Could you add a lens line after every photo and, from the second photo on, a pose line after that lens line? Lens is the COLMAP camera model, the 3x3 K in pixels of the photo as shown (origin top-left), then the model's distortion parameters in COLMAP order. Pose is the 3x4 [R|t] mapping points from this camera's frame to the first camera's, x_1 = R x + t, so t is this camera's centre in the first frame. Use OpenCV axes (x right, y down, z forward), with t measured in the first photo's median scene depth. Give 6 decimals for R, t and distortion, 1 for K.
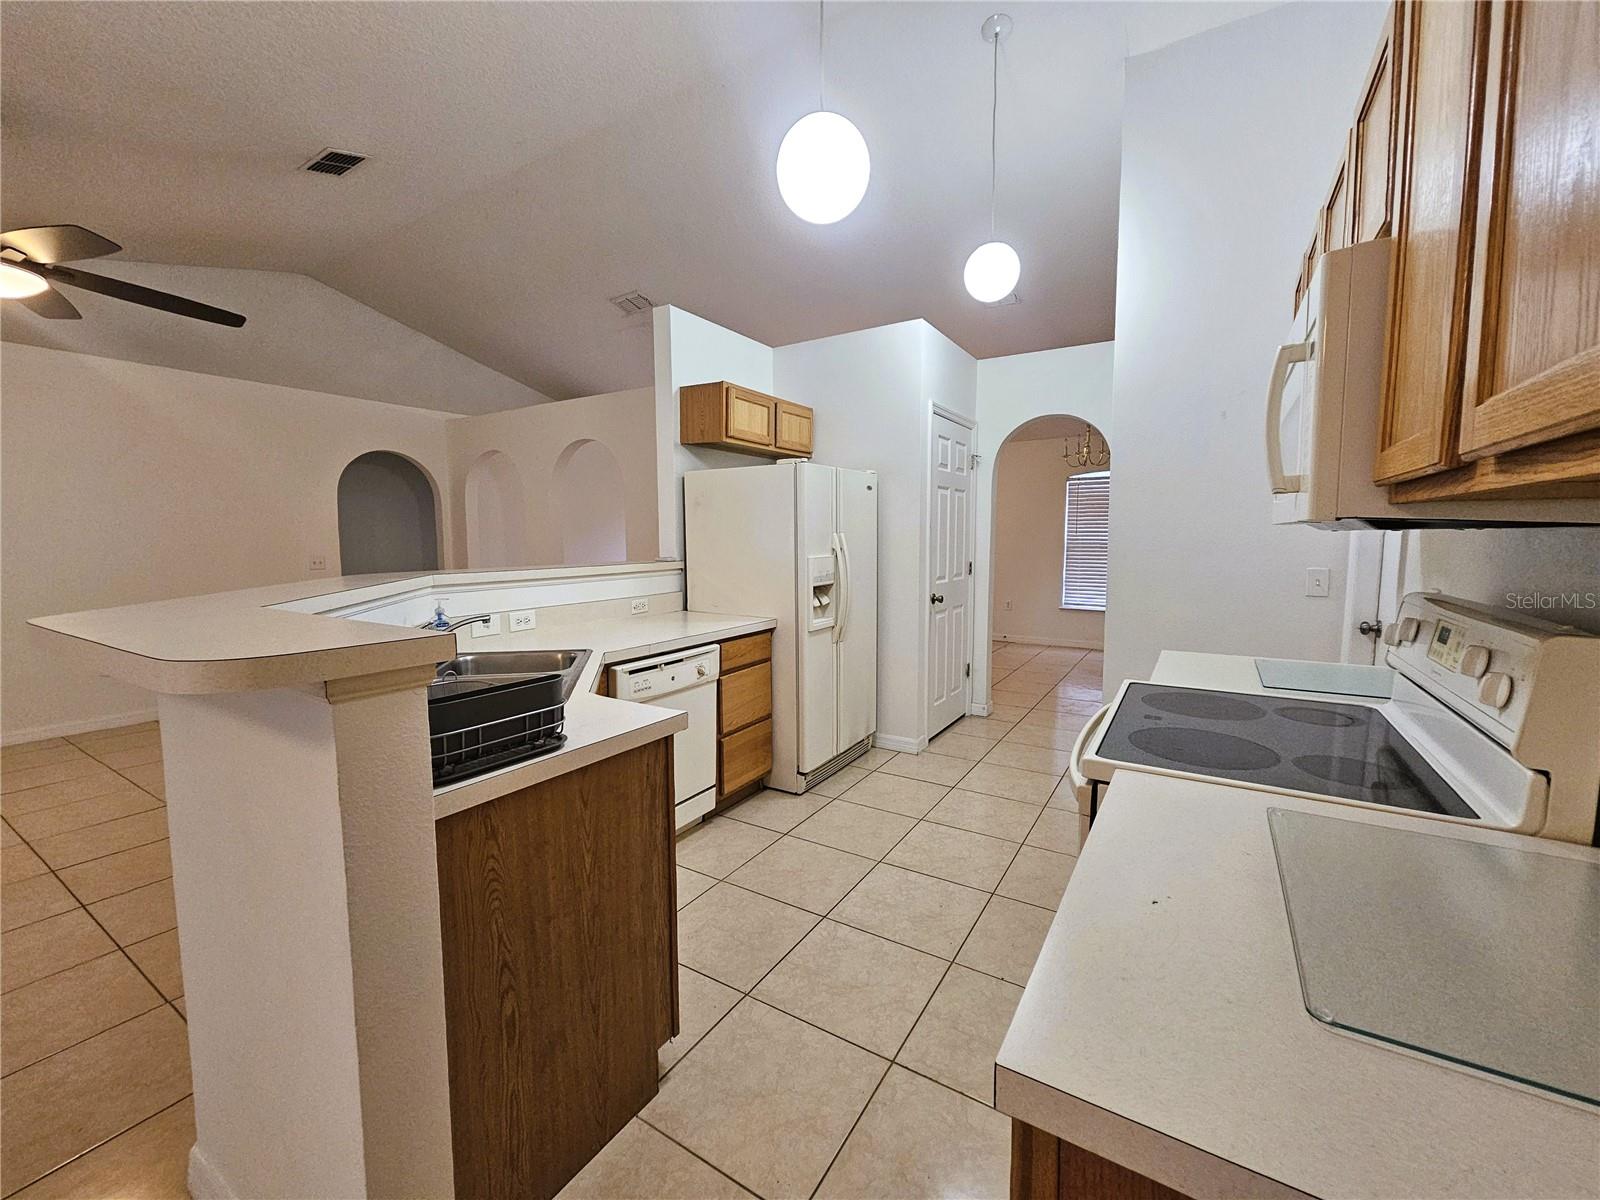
lens RADIAL K [[653.9, 0, 798.7], [0, 653.9, 599.4], [0, 0, 1]] dist [-0.015404, -0.000063]
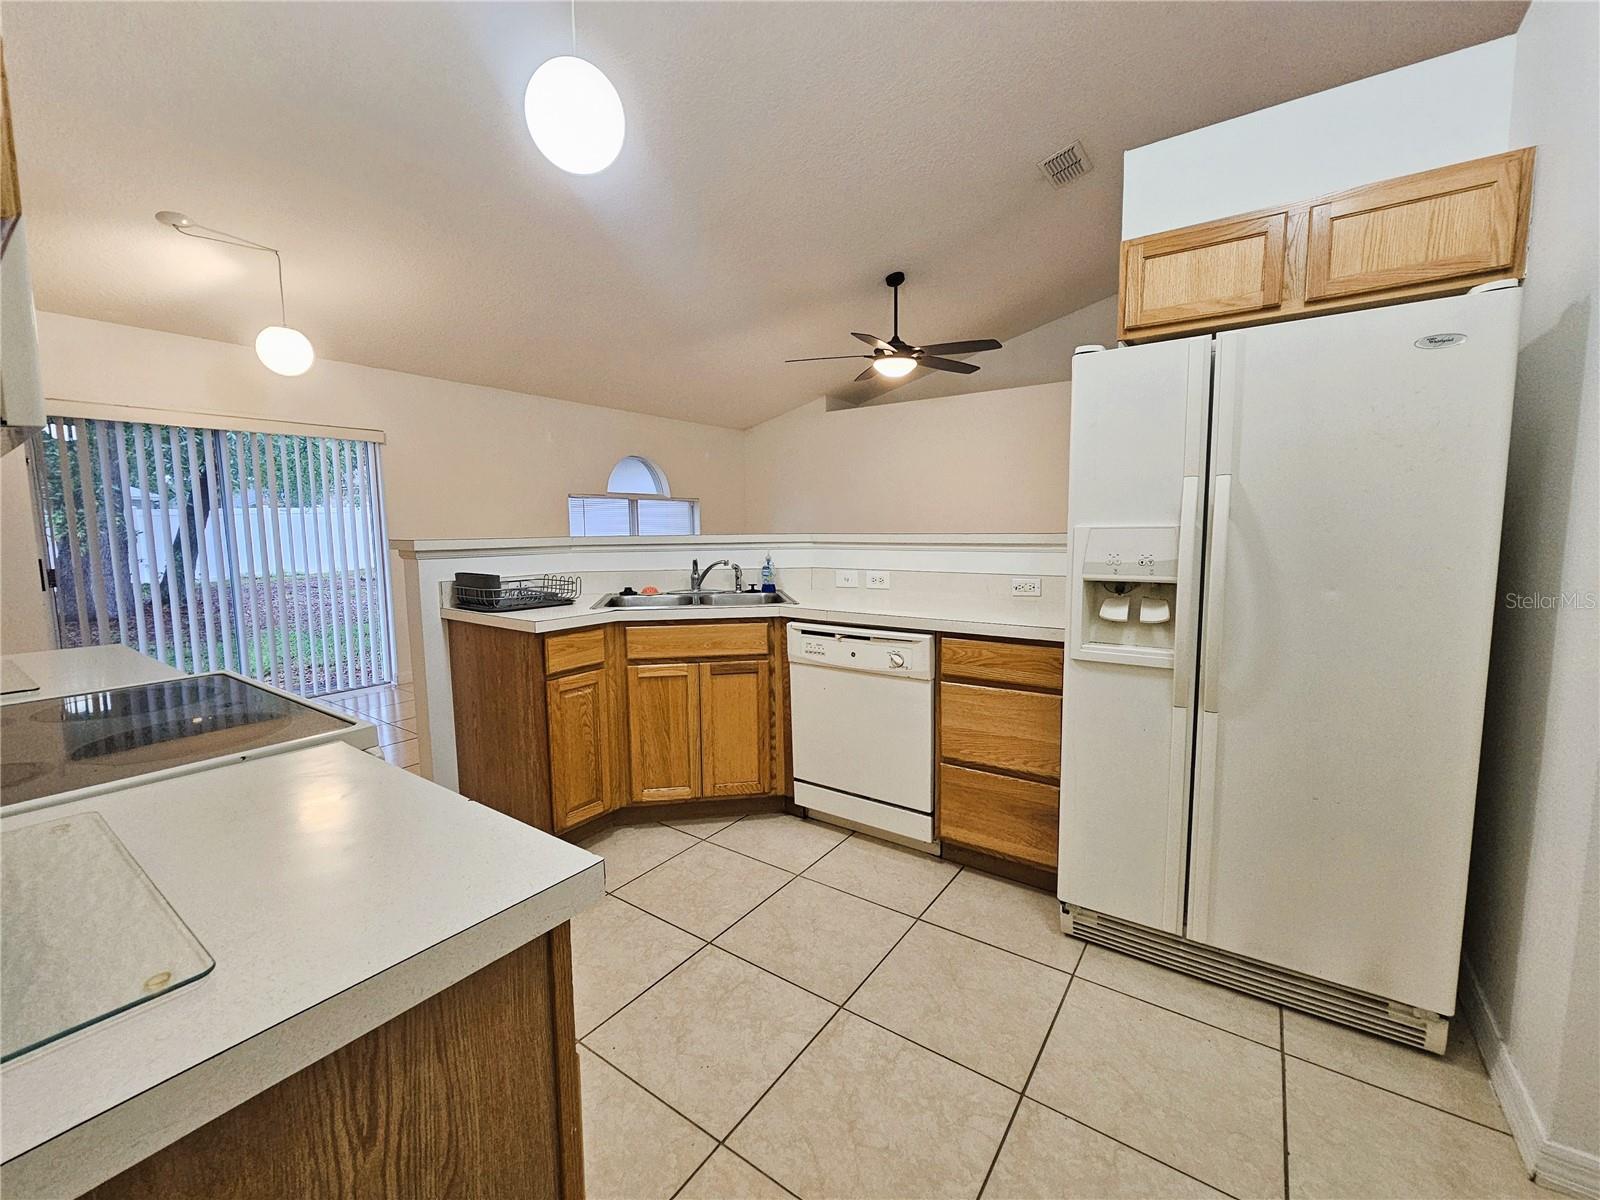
lens RADIAL K [[653.9, 0, 797.2], [0, 653.9, 597.1], [0, 0, 1]] dist [-0.015404, -0.000063]
pose [[-0.070567, 0.112317, -0.991164, 0.632267], [-0.085090, 0.989341, 0.118169, -0.053300], [0.993871, 0.092677, -0.060258, 0.865205]]
